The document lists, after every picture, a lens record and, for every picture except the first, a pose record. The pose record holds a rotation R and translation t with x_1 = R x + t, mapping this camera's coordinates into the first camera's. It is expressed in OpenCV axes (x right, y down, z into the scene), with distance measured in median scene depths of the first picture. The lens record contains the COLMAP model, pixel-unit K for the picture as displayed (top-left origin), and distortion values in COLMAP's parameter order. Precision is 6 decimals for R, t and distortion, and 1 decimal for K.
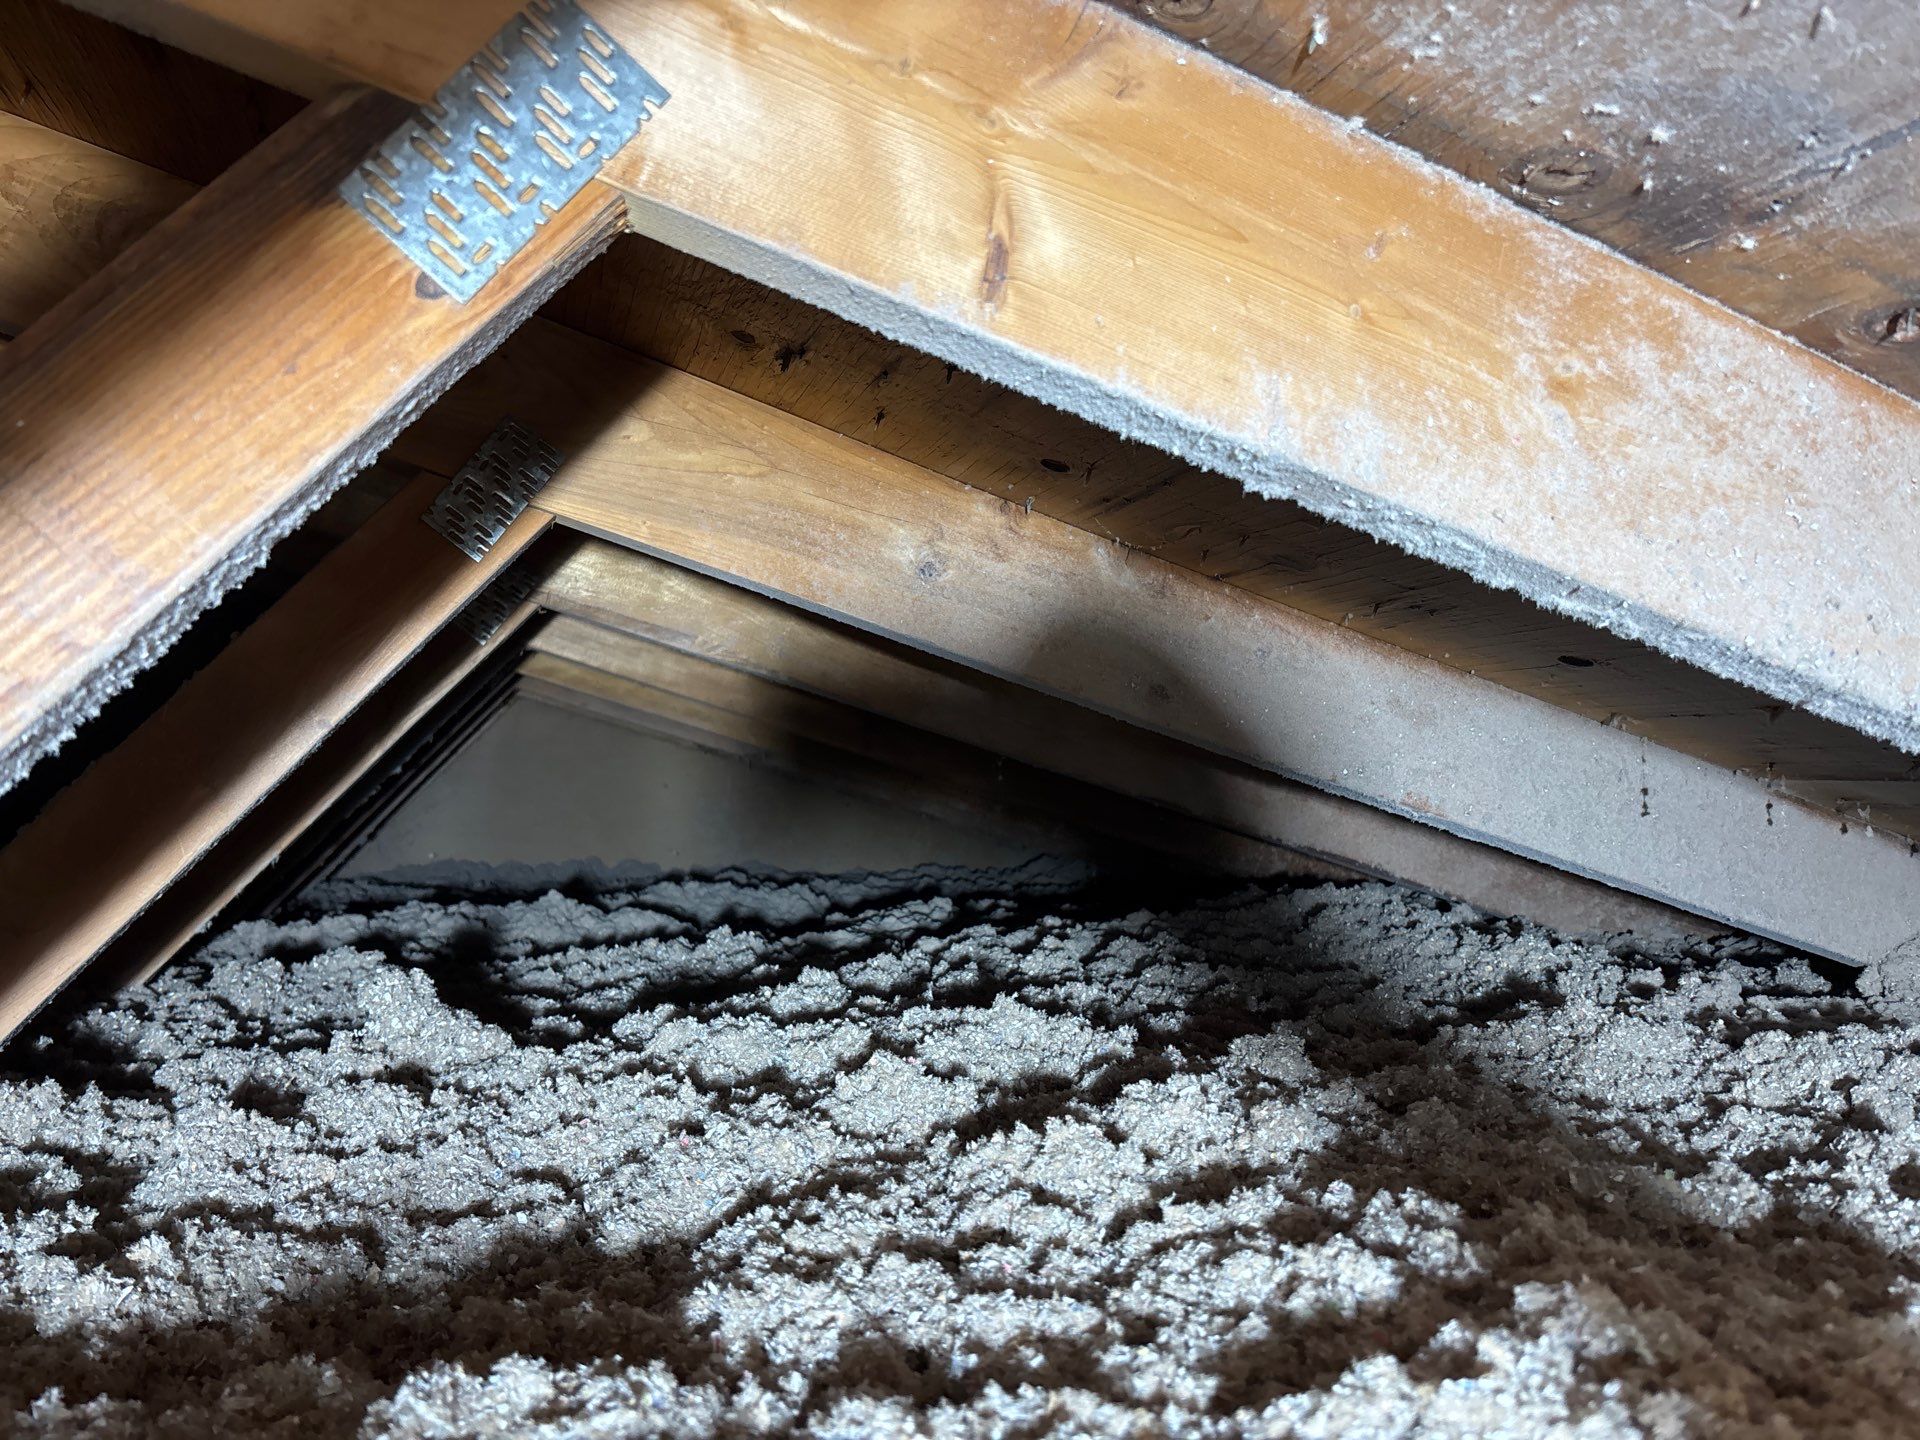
lens RADIAL K [[1460.6, 0, 960.0], [0, 1460.6, 720.0], [0, 0, 1]] dist [0.056065, -0.069038]
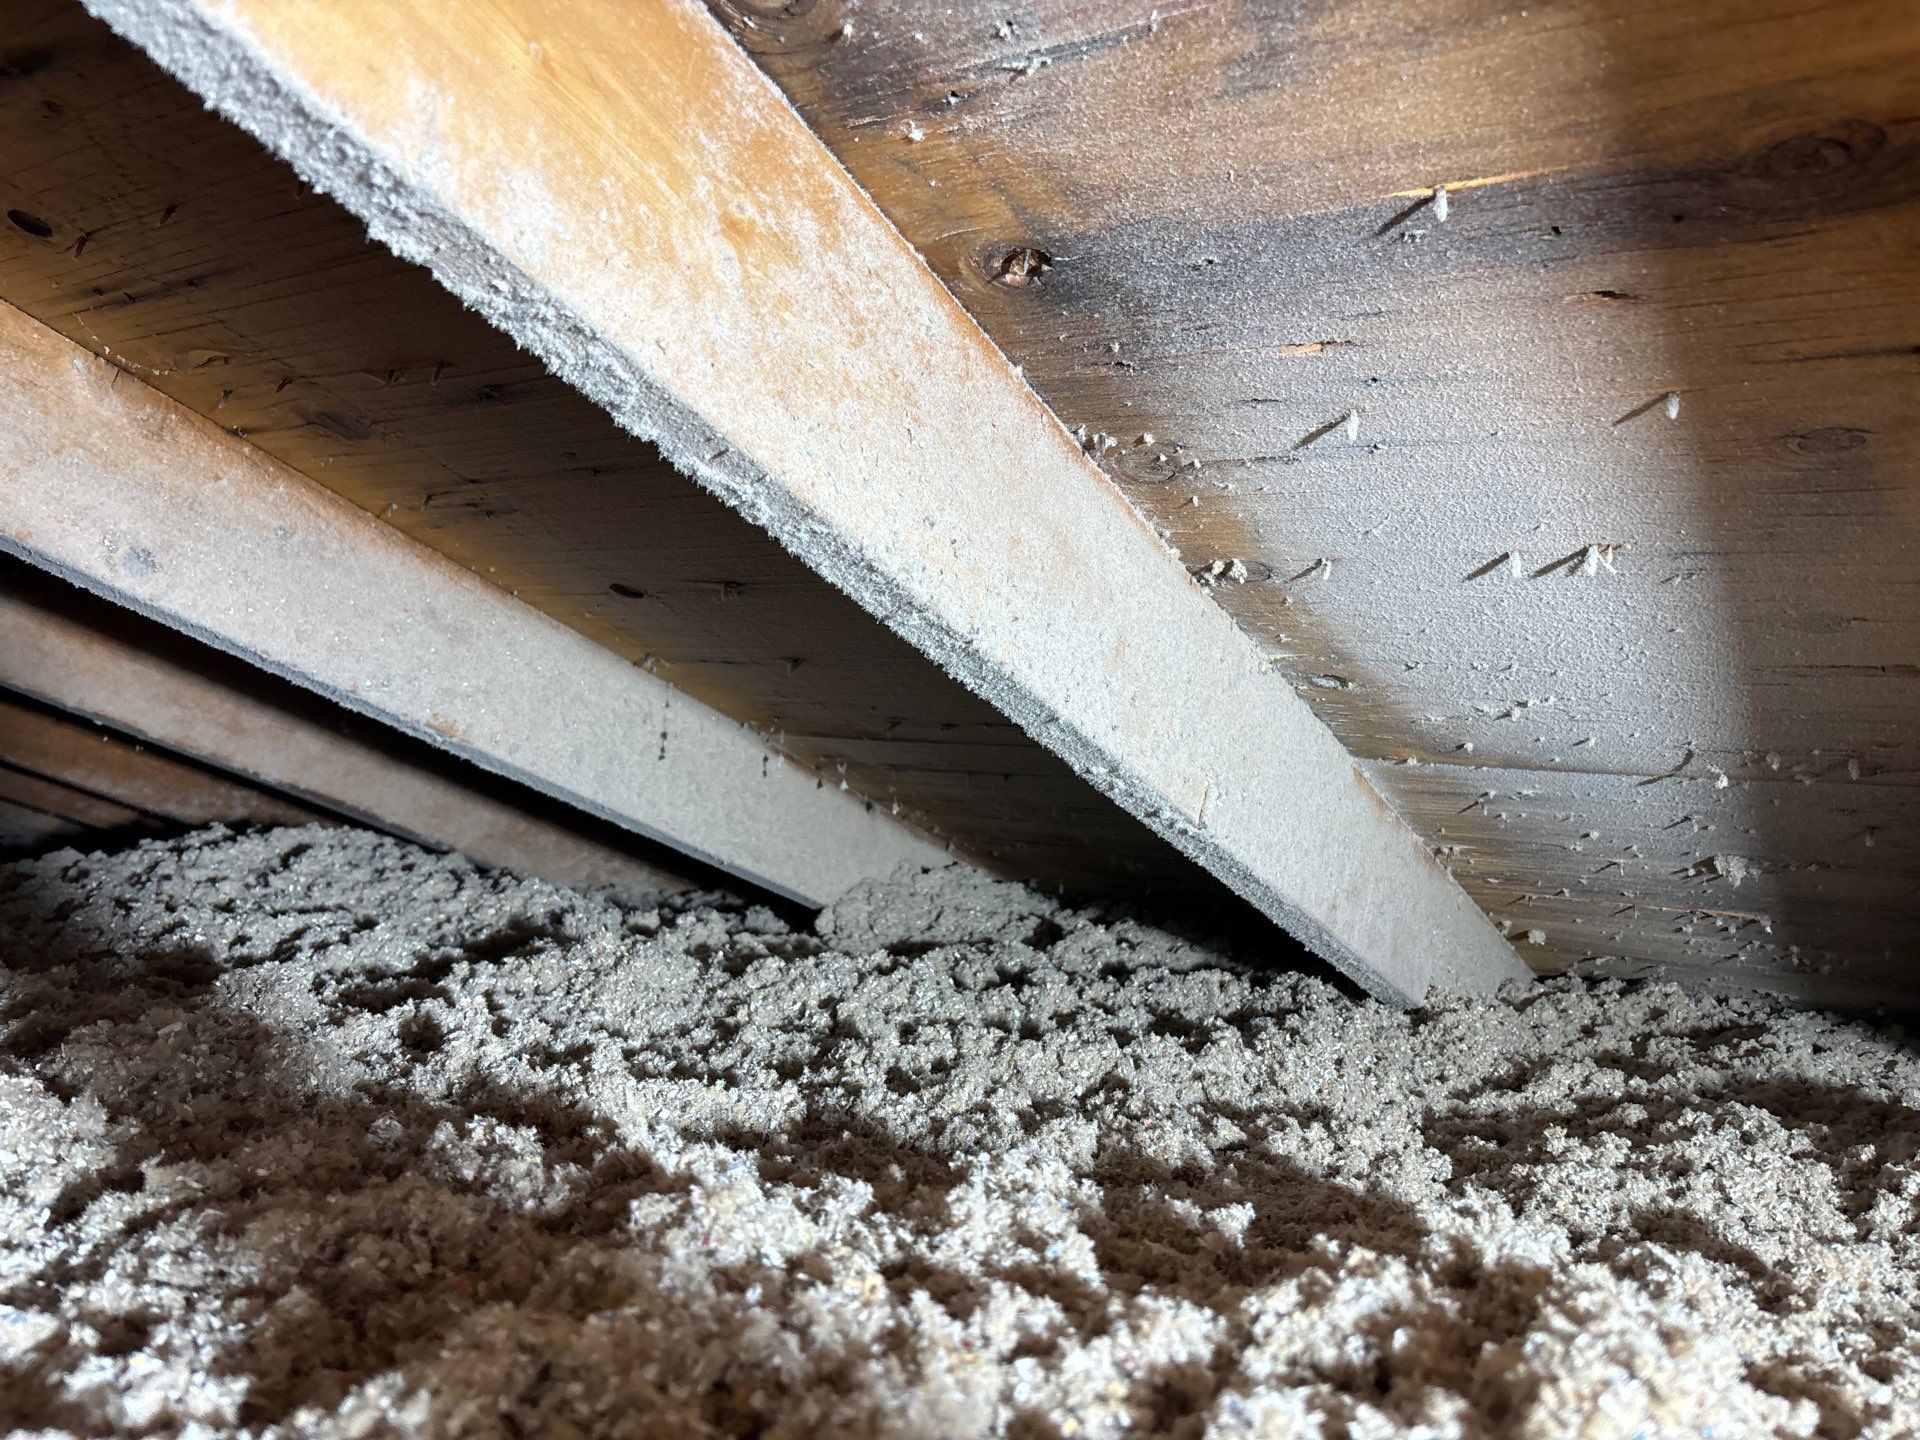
lens RADIAL K [[1460.6, 0, 960.0], [0, 1460.6, 720.0], [0, 0, 1]] dist [0.056065, -0.069038]
pose [[0.771928, 0.088364, 0.629539, -0.030890], [-0.096571, 0.995099, -0.021262, 0.079397], [-0.628332, -0.044382, 0.776678, 0.171874]]
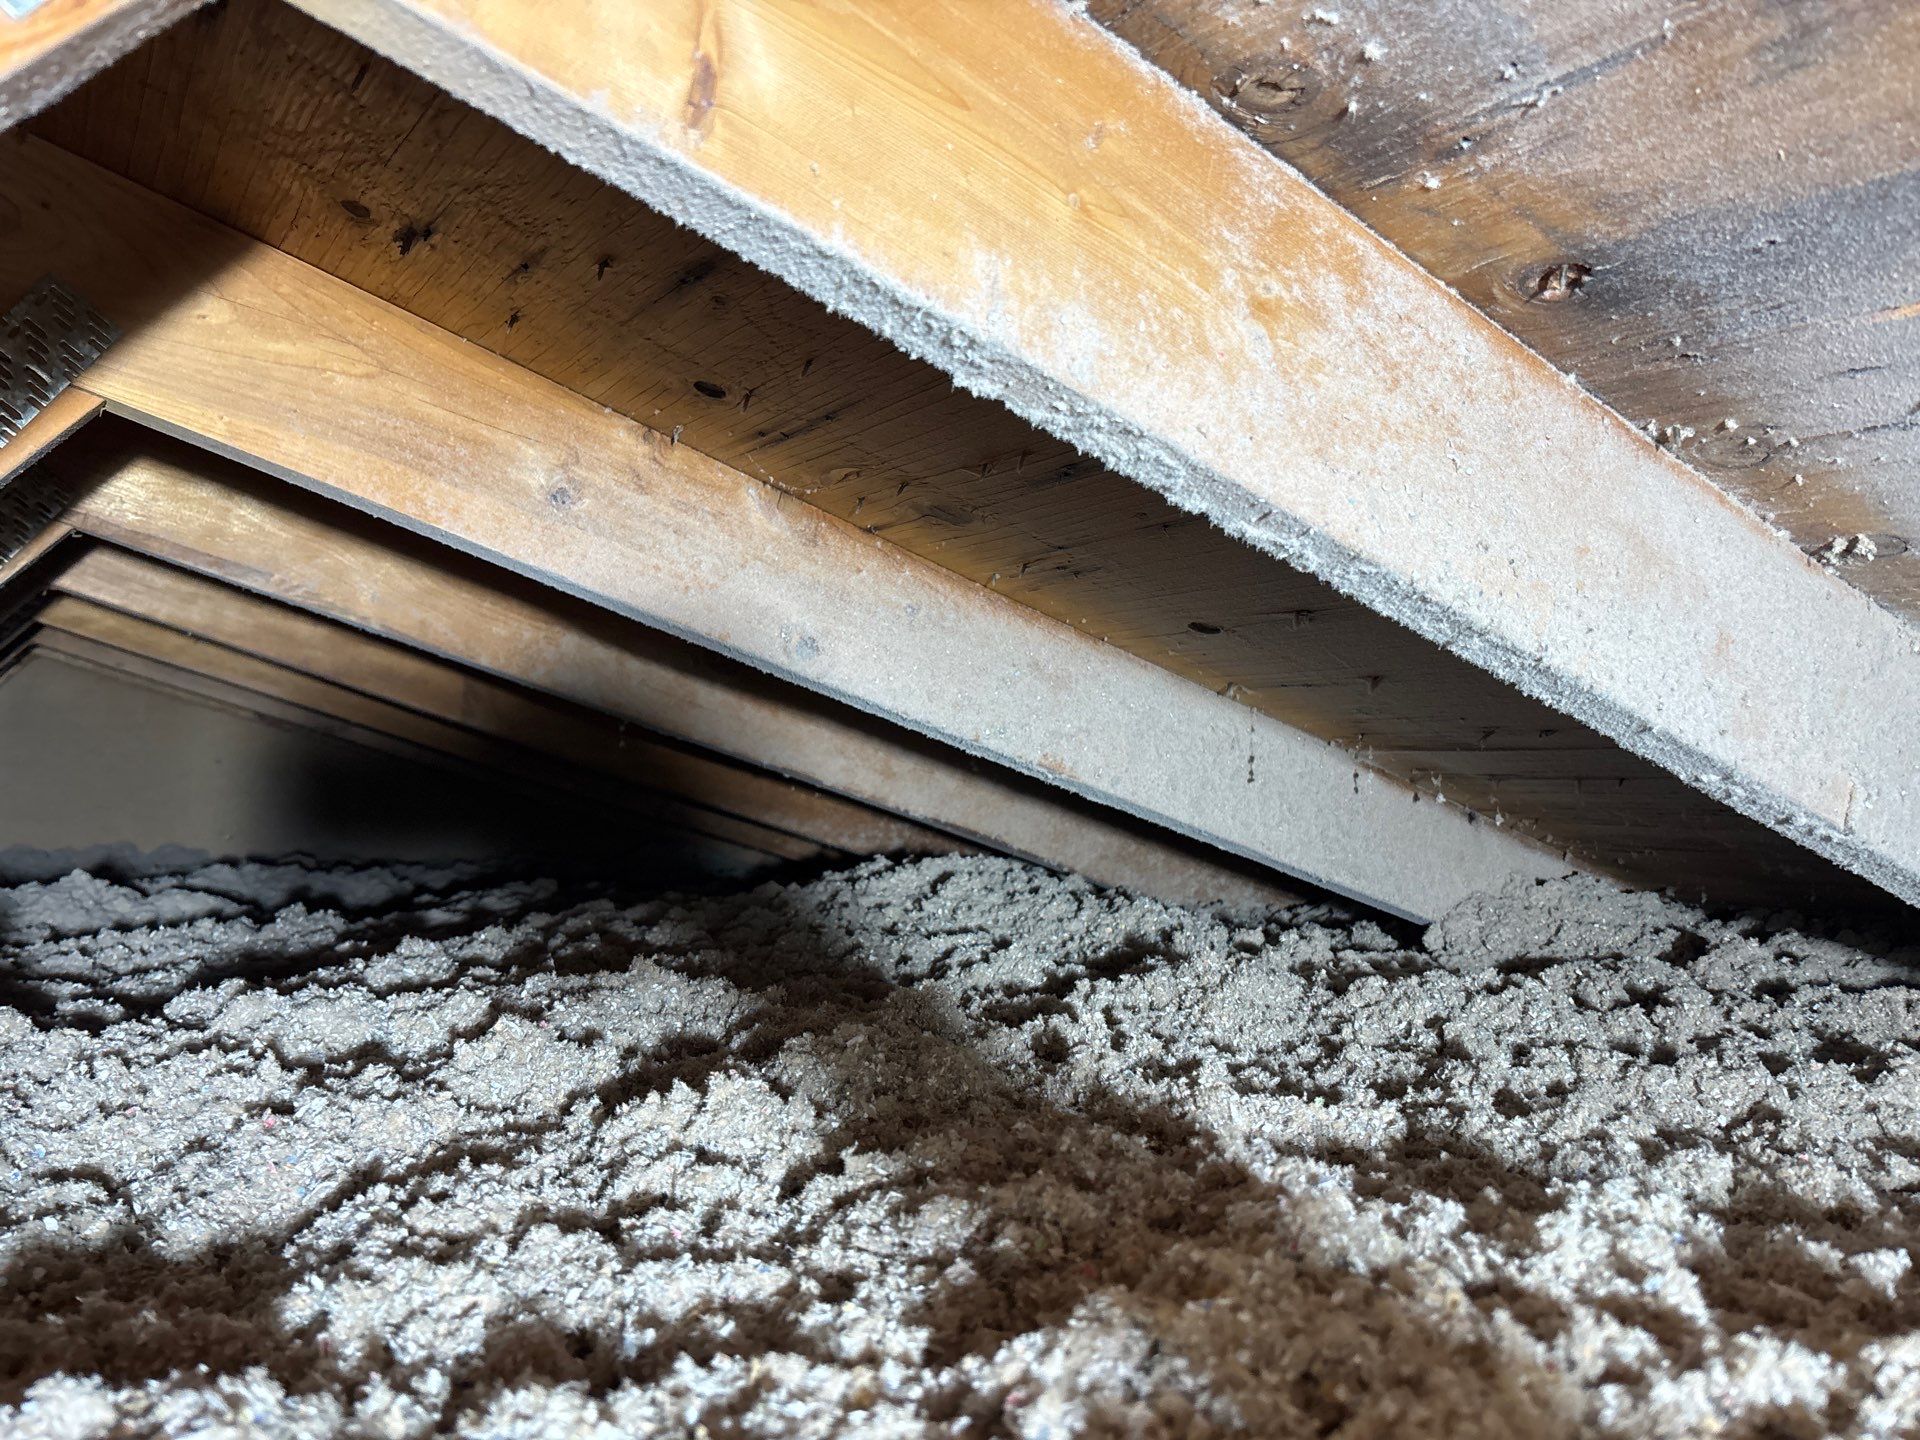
lens RADIAL K [[1459.4, 0, 952.7], [0, 1459.4, 708.1], [0, 0, 1]] dist [0.032142, -0.029206]
pose [[0.963692, 0.026257, 0.265722, -0.045201], [-0.024456, 0.999650, -0.010087, 0.055009], [-0.265894, 0.003223, 0.963997, 0.094135]]
